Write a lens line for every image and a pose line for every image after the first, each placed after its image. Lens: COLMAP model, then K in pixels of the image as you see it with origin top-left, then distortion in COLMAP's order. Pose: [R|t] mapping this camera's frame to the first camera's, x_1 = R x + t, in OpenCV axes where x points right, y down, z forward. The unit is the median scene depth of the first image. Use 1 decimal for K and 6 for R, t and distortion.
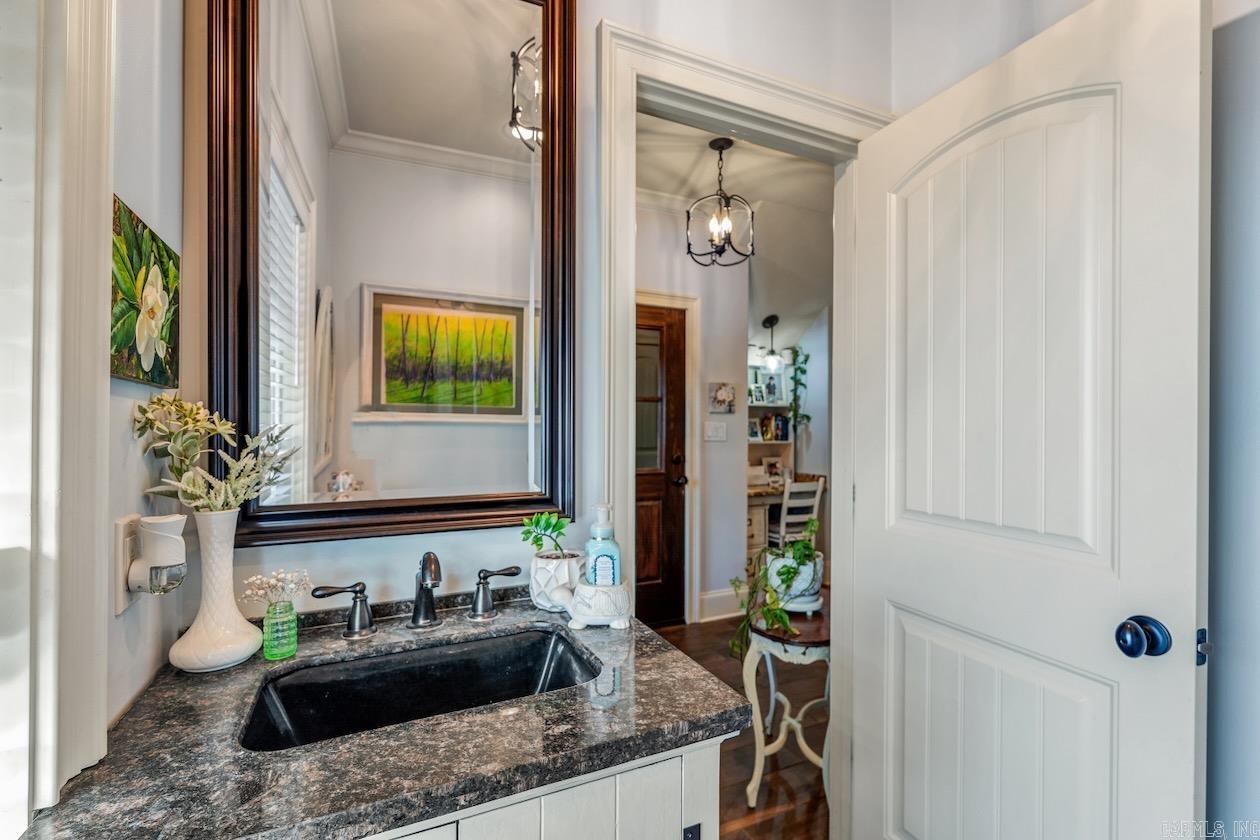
lens RADIAL K [[556.4, 0, 631.6], [0, 556.4, 418.8], [0, 0, 1]] dist [0.000827, -0.001625]
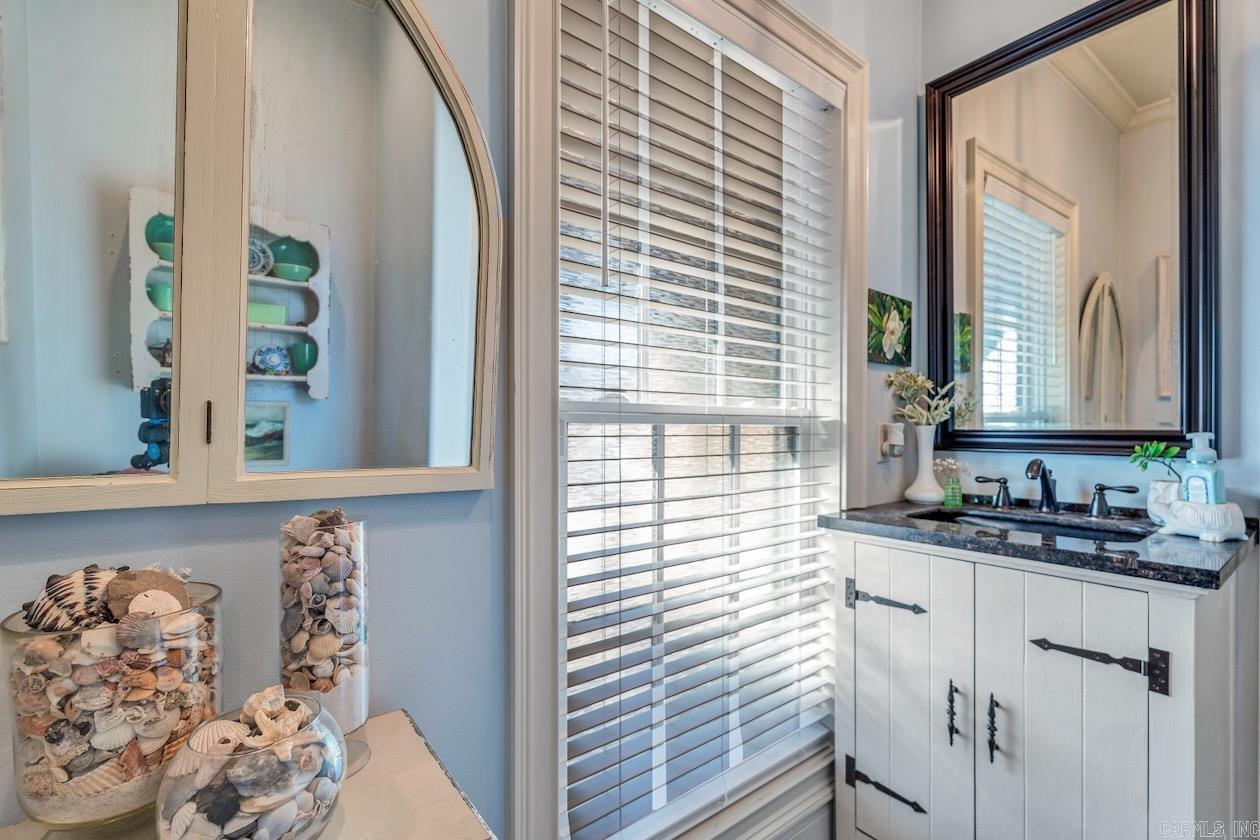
lens RADIAL K [[556.4, 0, 629.0], [0, 556.4, 424.0], [0, 0, 1]] dist [0.000827, -0.001625]
pose [[0.212899, -0.002377, -0.977071, 0.986788], [0.013087, 0.999914, 0.000419, 0.145561], [0.976987, -0.012876, 0.212912, -0.460286]]
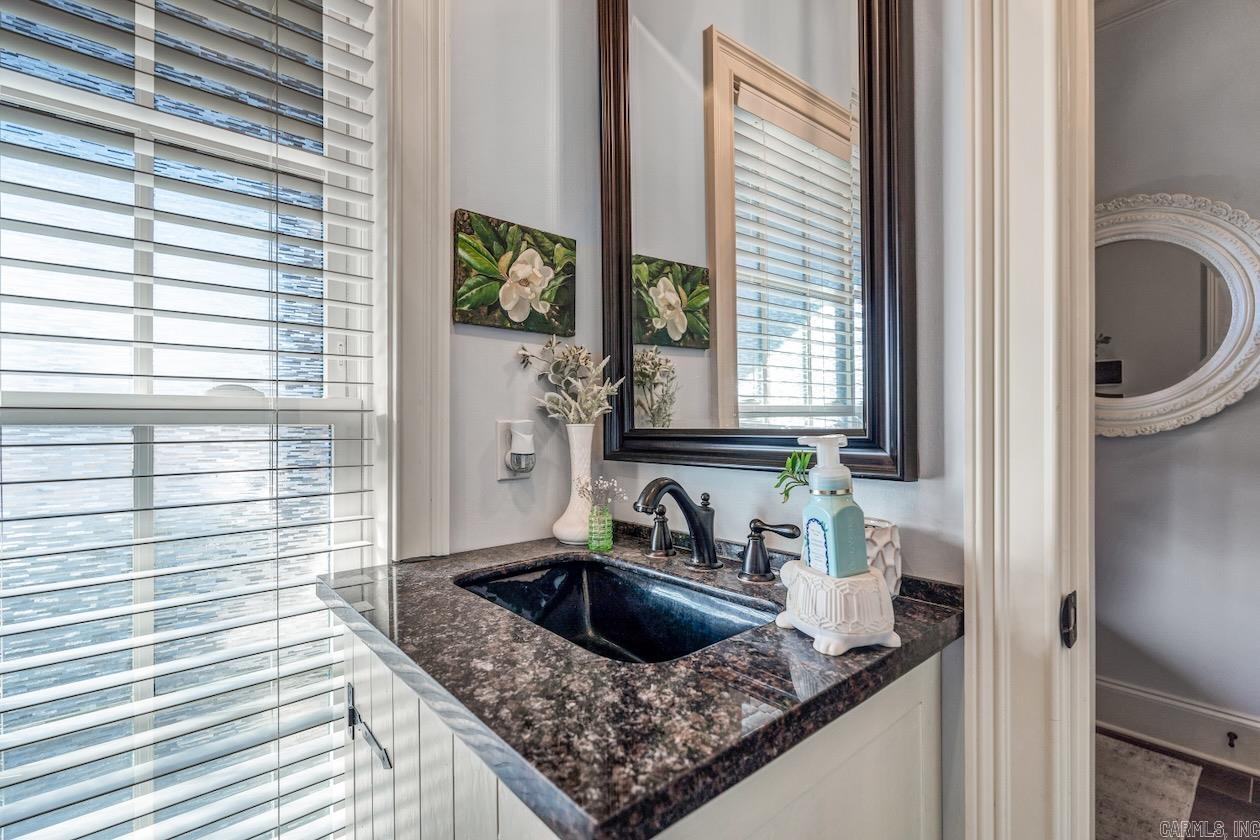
lens RADIAL K [[556.4, 0, 624.2], [0, 556.4, 420.2], [0, 0, 1]] dist [0.000827, -0.001625]
pose [[0.262782, -0.009893, -0.964805, 0.554915], [0.020777, 0.999774, -0.004593, 0.166685], [0.964632, -0.018838, 0.262928, 0.782521]]
